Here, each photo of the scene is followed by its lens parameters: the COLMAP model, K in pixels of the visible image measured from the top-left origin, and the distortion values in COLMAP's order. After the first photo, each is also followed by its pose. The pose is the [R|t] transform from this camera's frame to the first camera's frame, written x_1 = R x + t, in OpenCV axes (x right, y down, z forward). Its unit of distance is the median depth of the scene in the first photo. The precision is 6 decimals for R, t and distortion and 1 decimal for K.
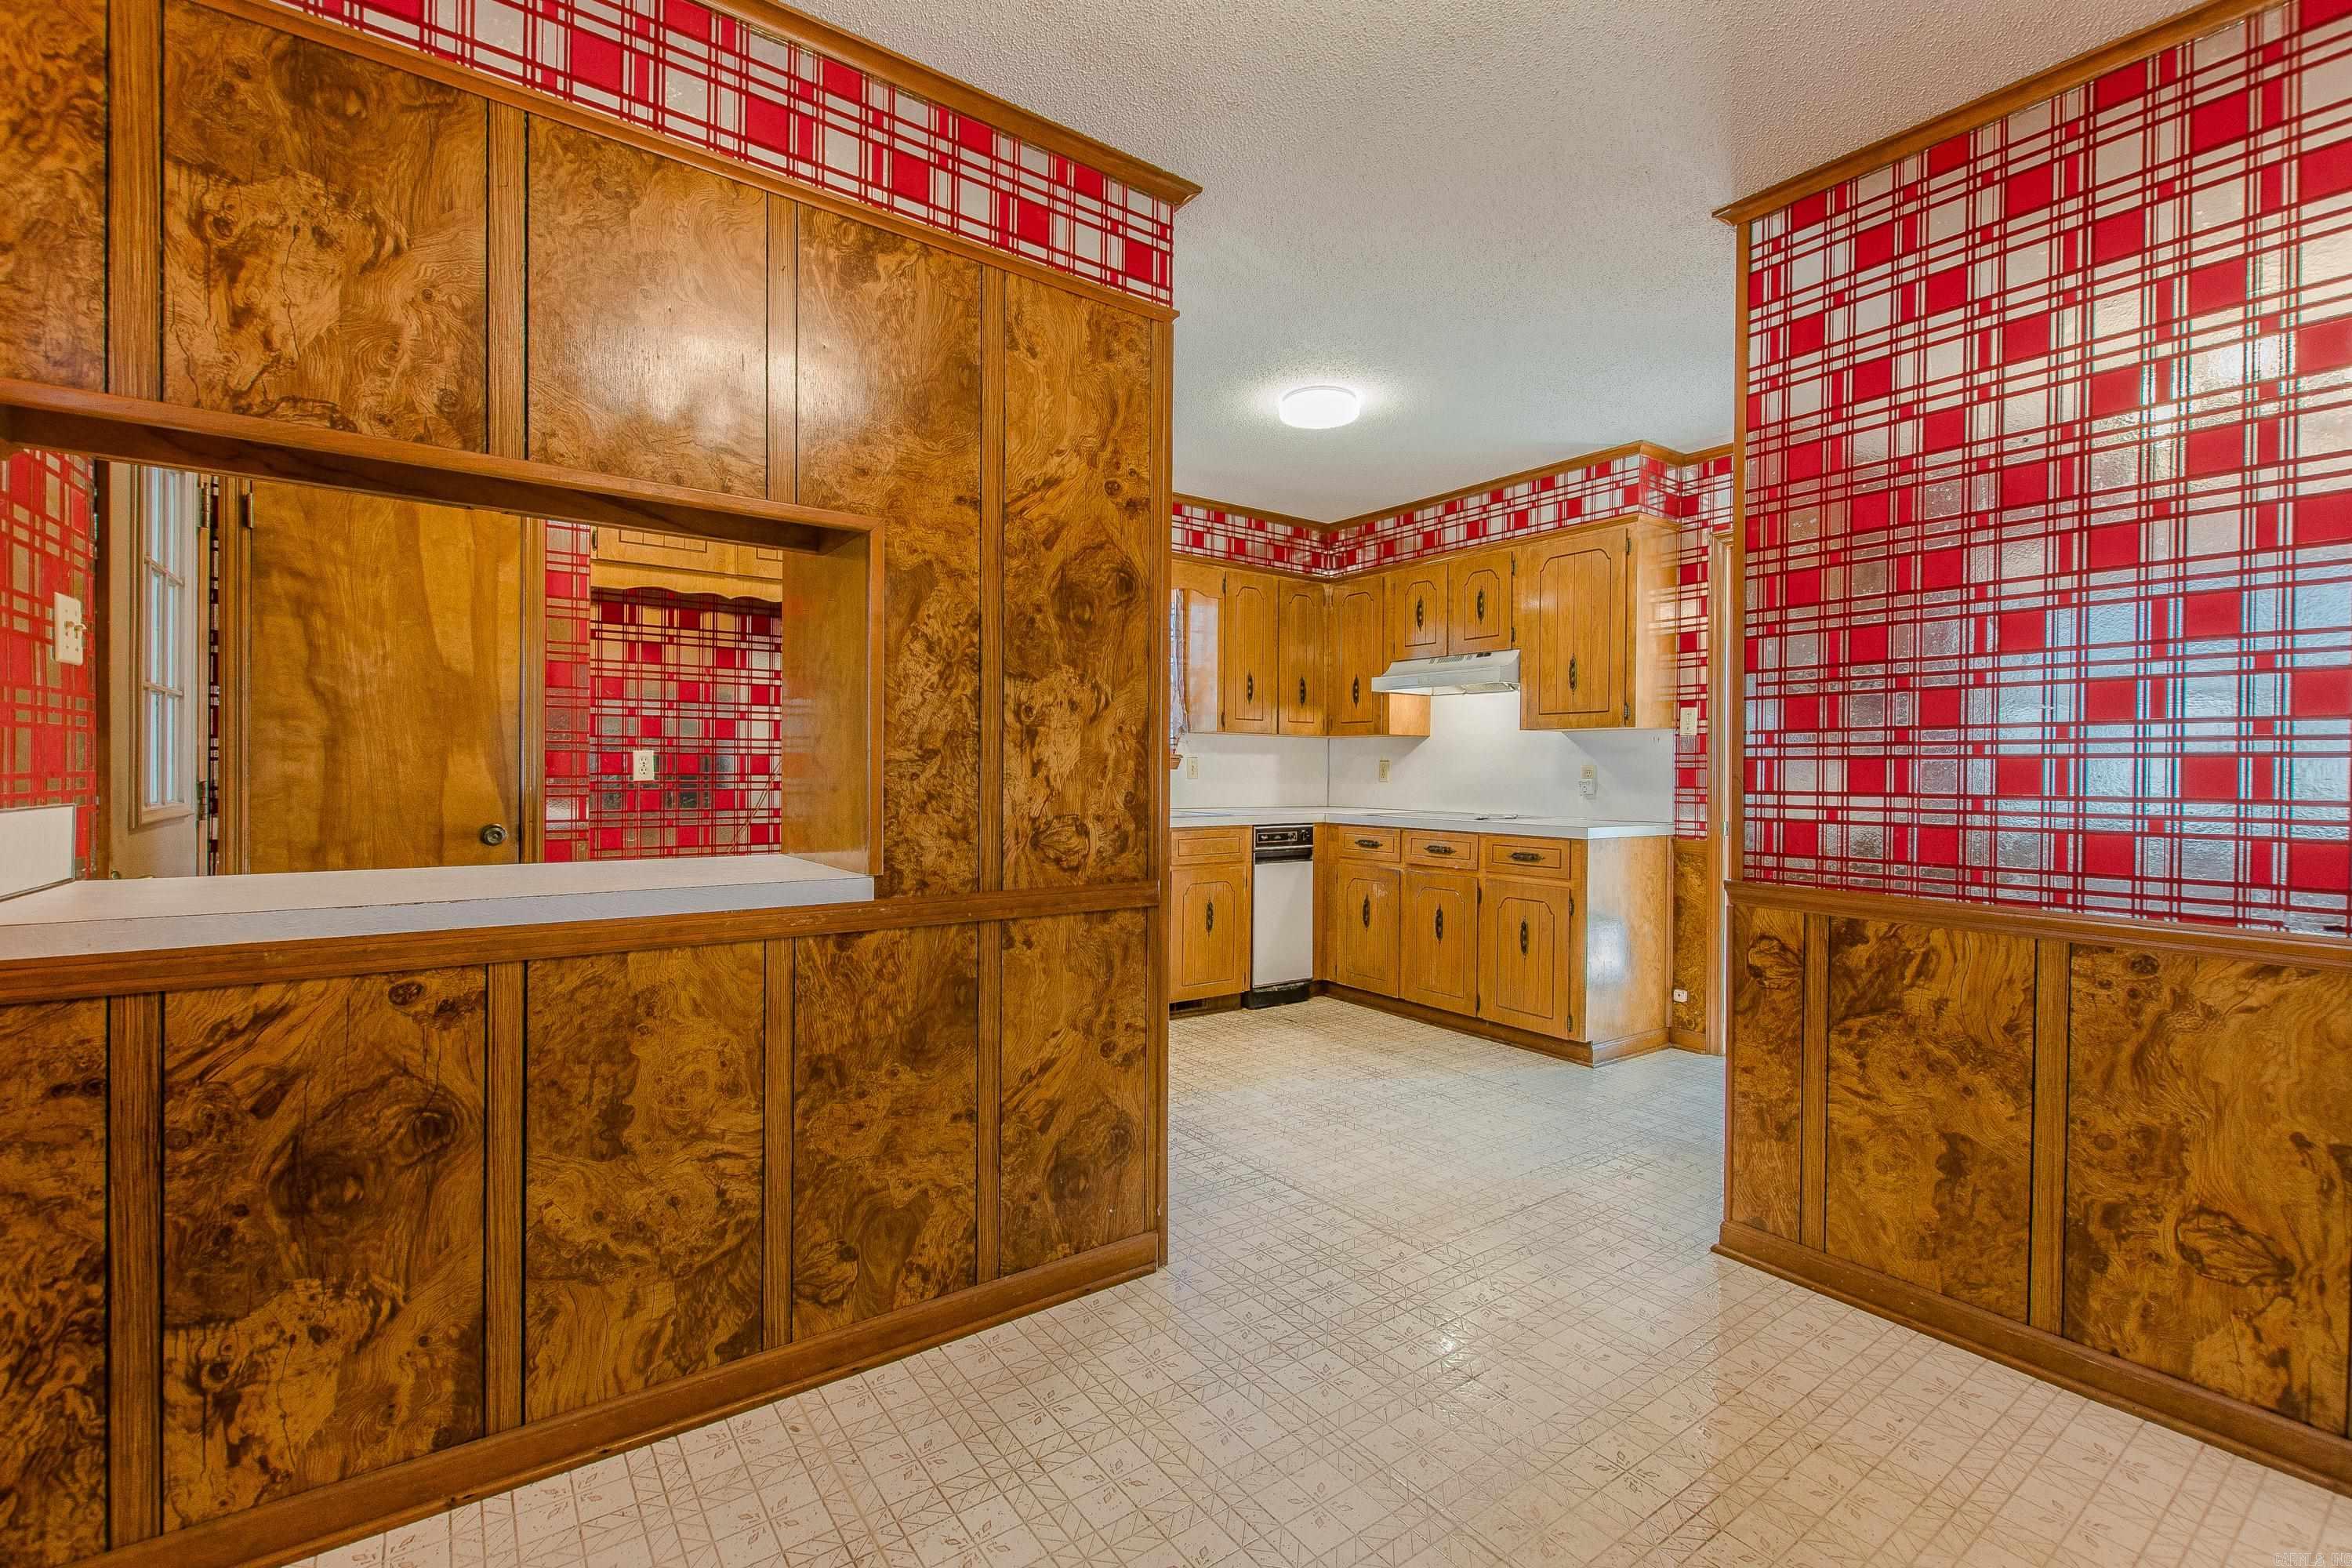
lens RADIAL K [[1012.5, 0, 1183.3], [0, 1012.5, 779.8], [0, 0, 1]] dist [-0.001459, 0.000197]
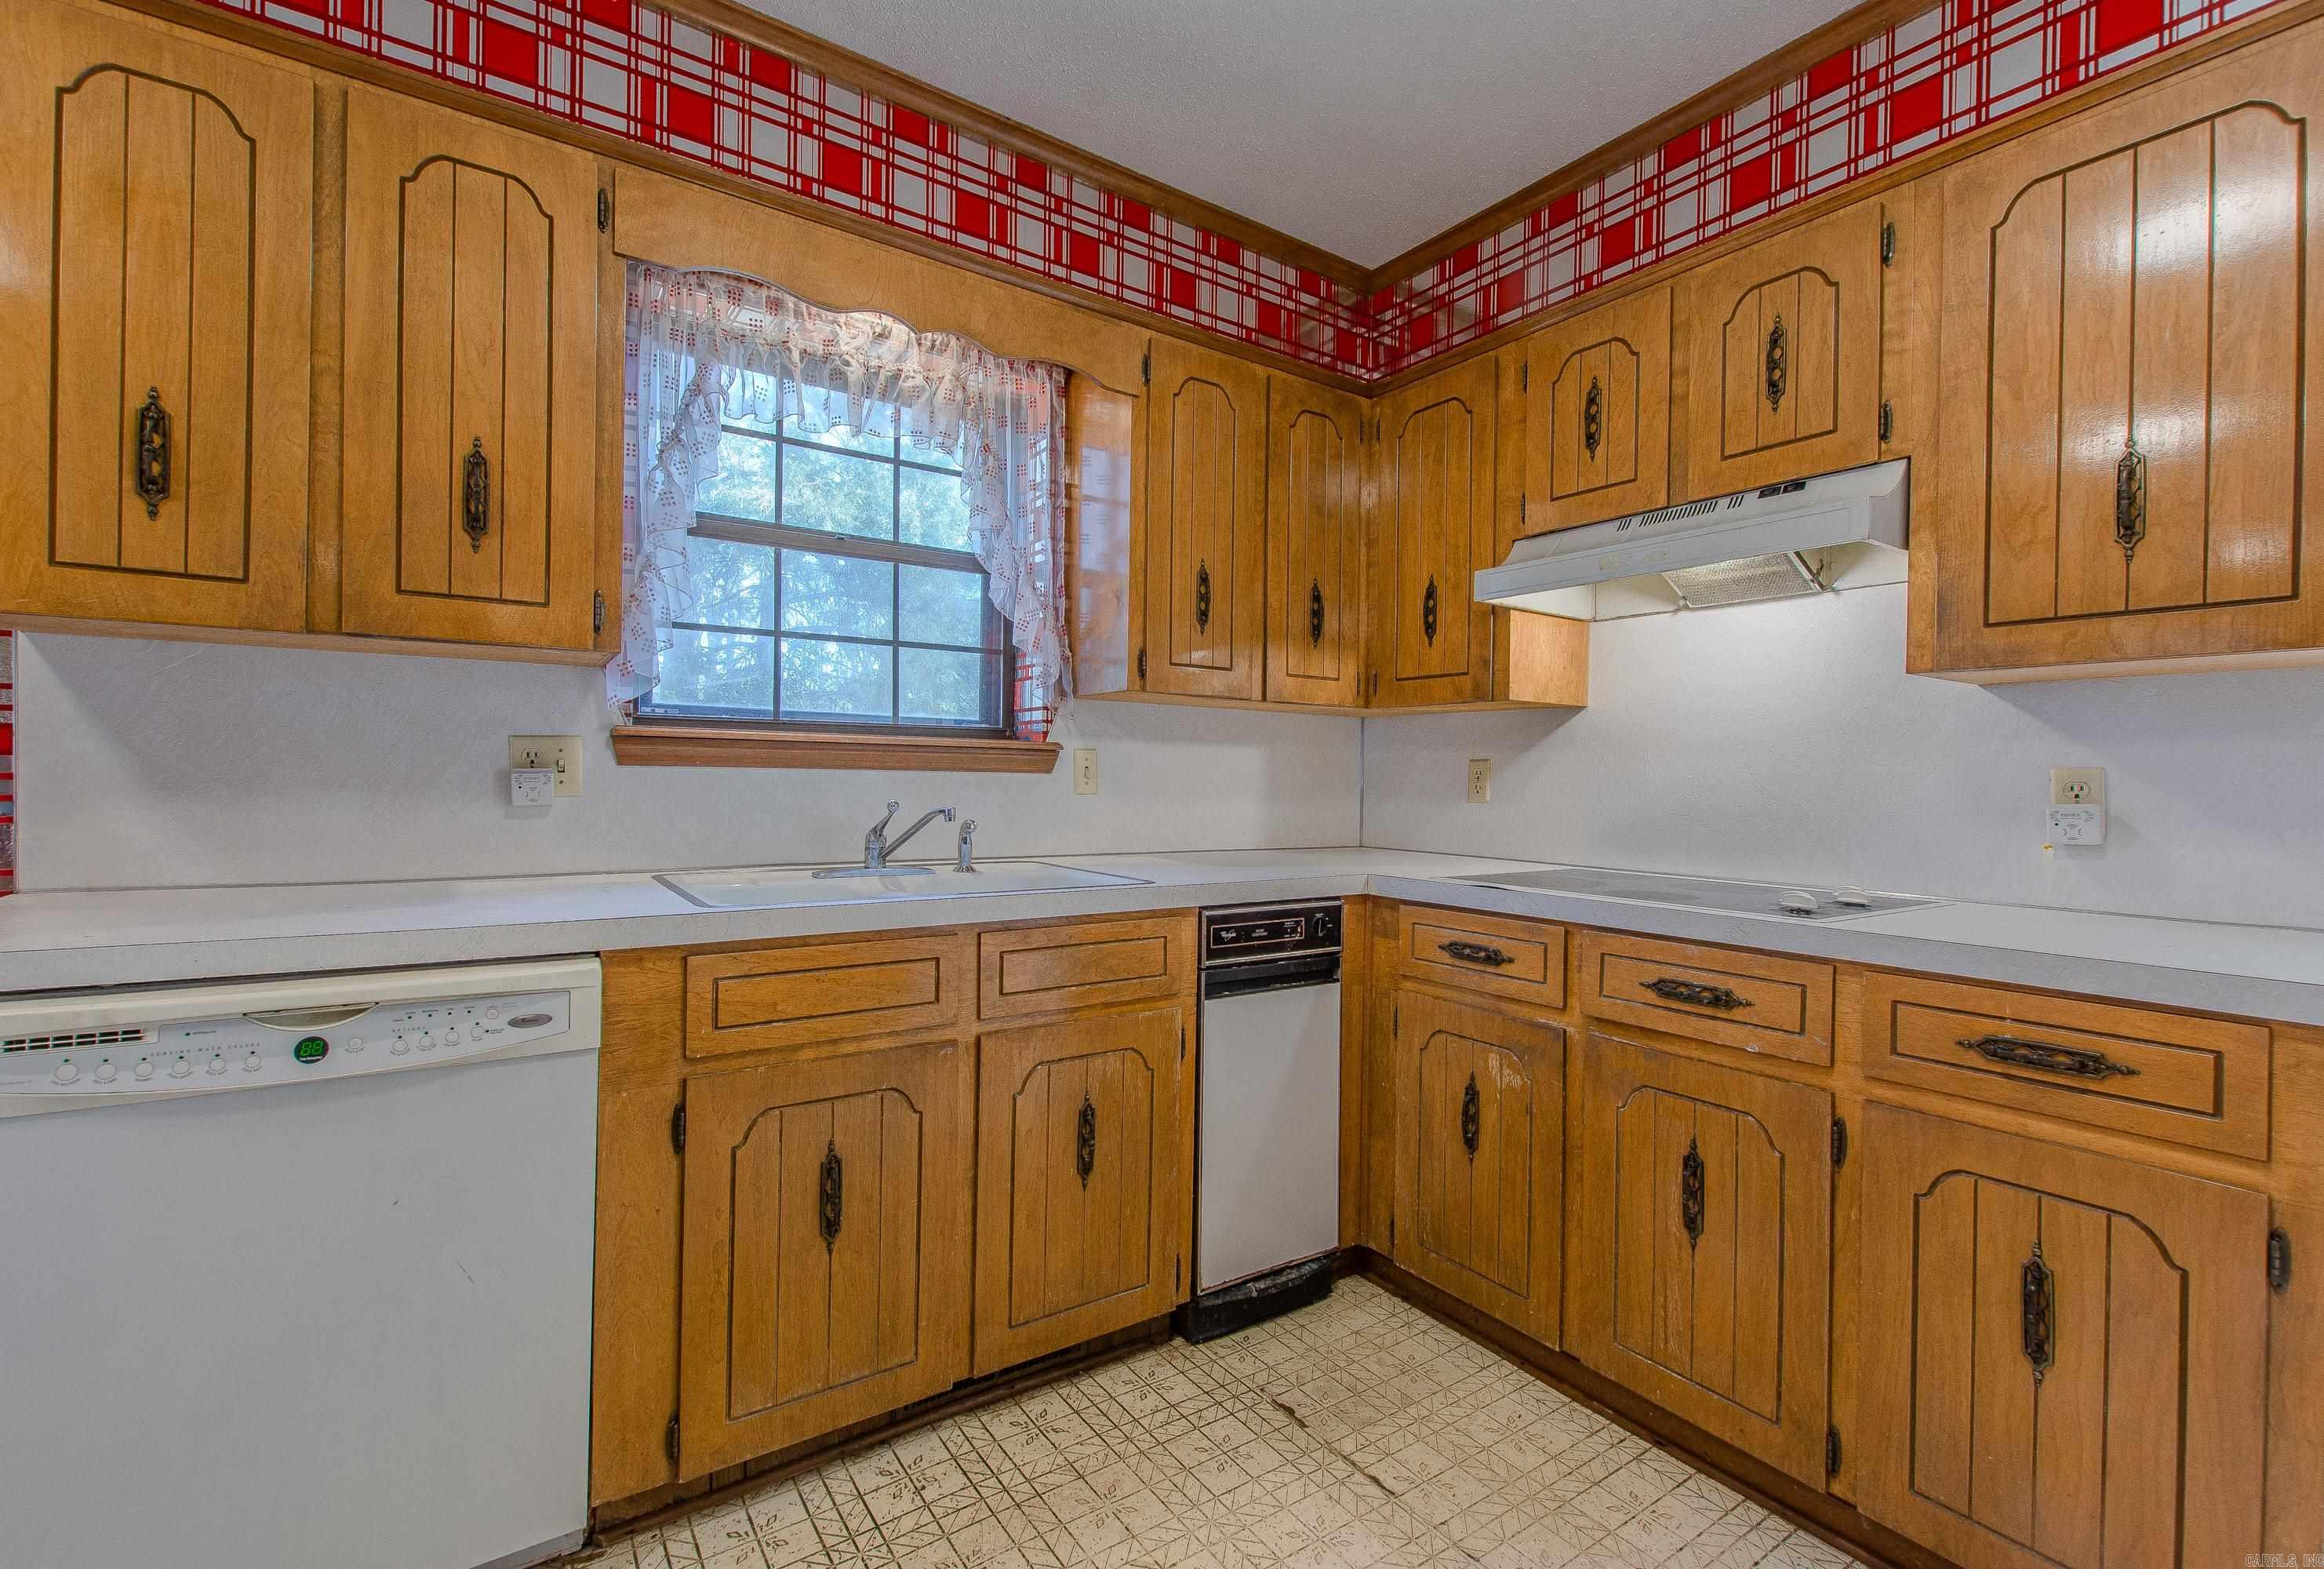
lens RADIAL K [[1018.0, 0, 1150.9], [0, 1018.0, 781.8], [0, 0, 1]] dist [0.003403, -0.000056]
pose [[0.999668, 0.007981, -0.024500, 0.056117], [-0.008205, 0.999925, -0.009060, -0.003078], [0.024426, 0.009258, 0.999659, 0.556401]]
